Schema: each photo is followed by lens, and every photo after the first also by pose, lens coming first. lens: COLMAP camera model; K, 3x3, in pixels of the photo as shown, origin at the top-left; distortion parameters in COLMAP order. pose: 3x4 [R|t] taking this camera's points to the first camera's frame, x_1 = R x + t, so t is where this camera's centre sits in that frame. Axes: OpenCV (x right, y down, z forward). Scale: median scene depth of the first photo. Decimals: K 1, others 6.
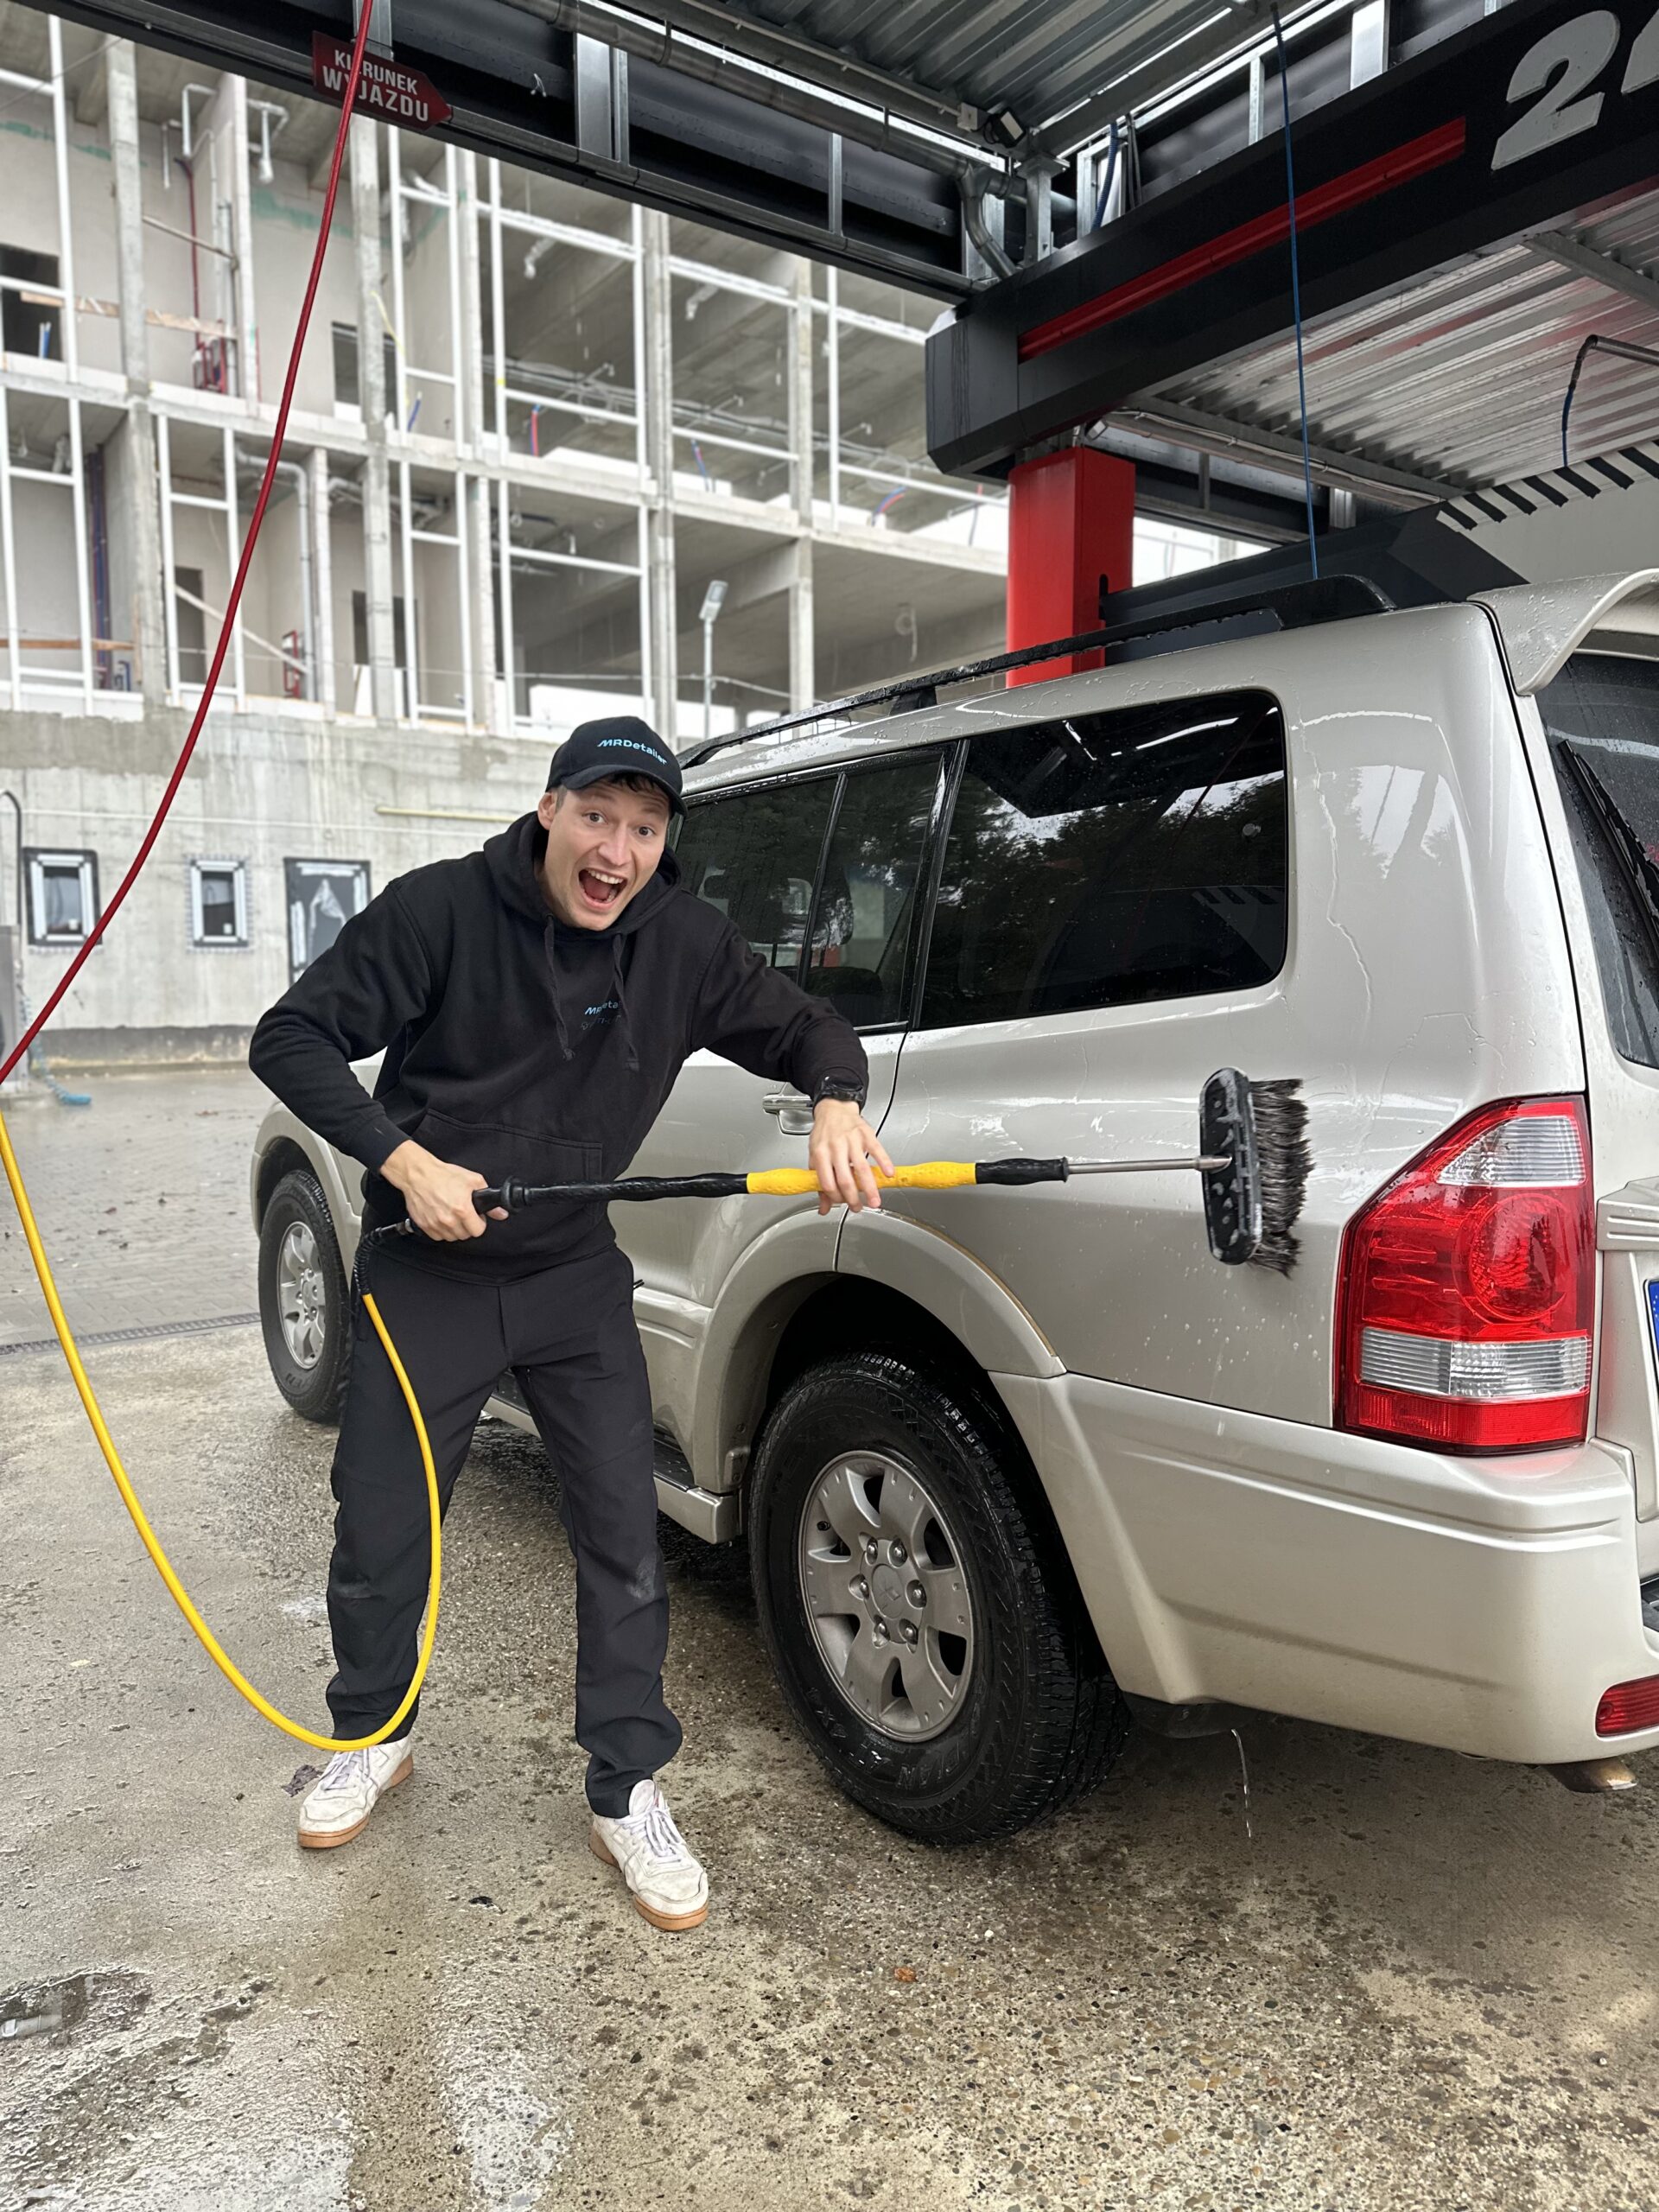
lens RADIAL K [[1537.4, 0, 827.1], [0, 1537.4, 1110.0], [0, 0, 1]] dist [0.024274, -0.020095]
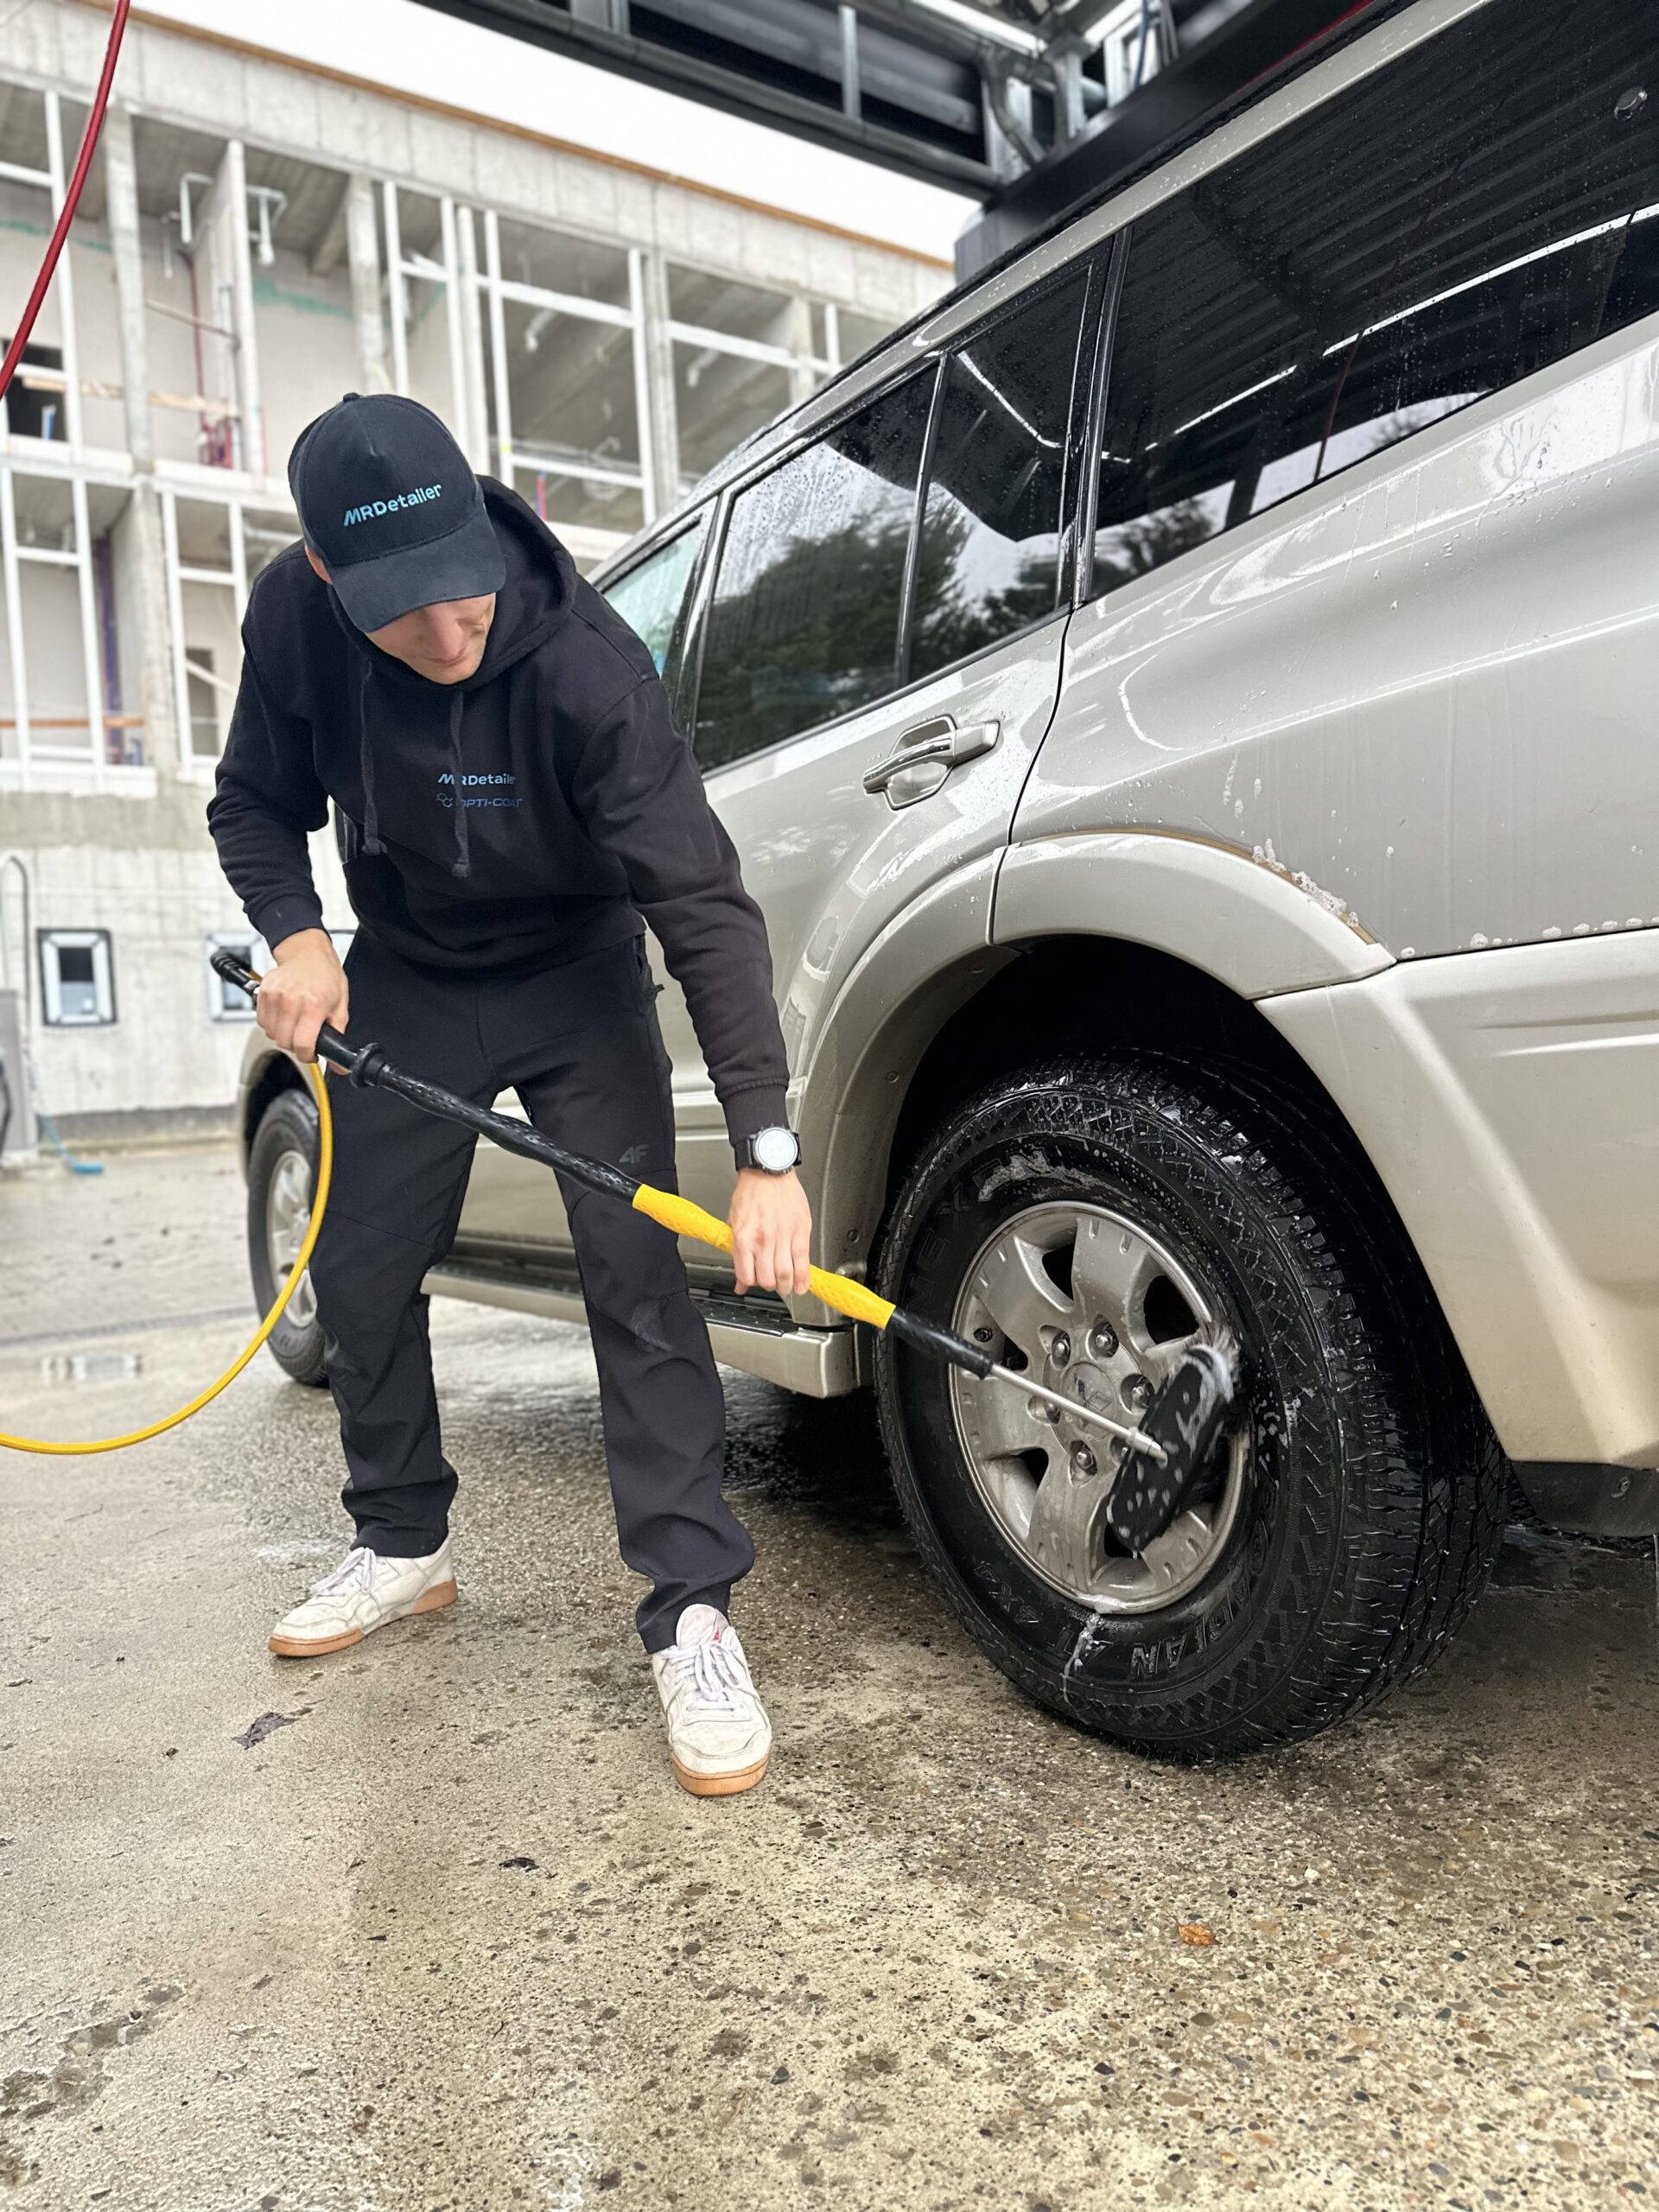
lens RADIAL K [[1537.4, 0, 835.5], [0, 1537.4, 1108.2], [0, 0, 1]] dist [0.024274, -0.020095]
pose [[0.998683, -0.049625, -0.013031, -0.044998], [0.048721, 0.996867, -0.062313, 0.165635], [0.016082, 0.061596, 0.997972, 0.227247]]
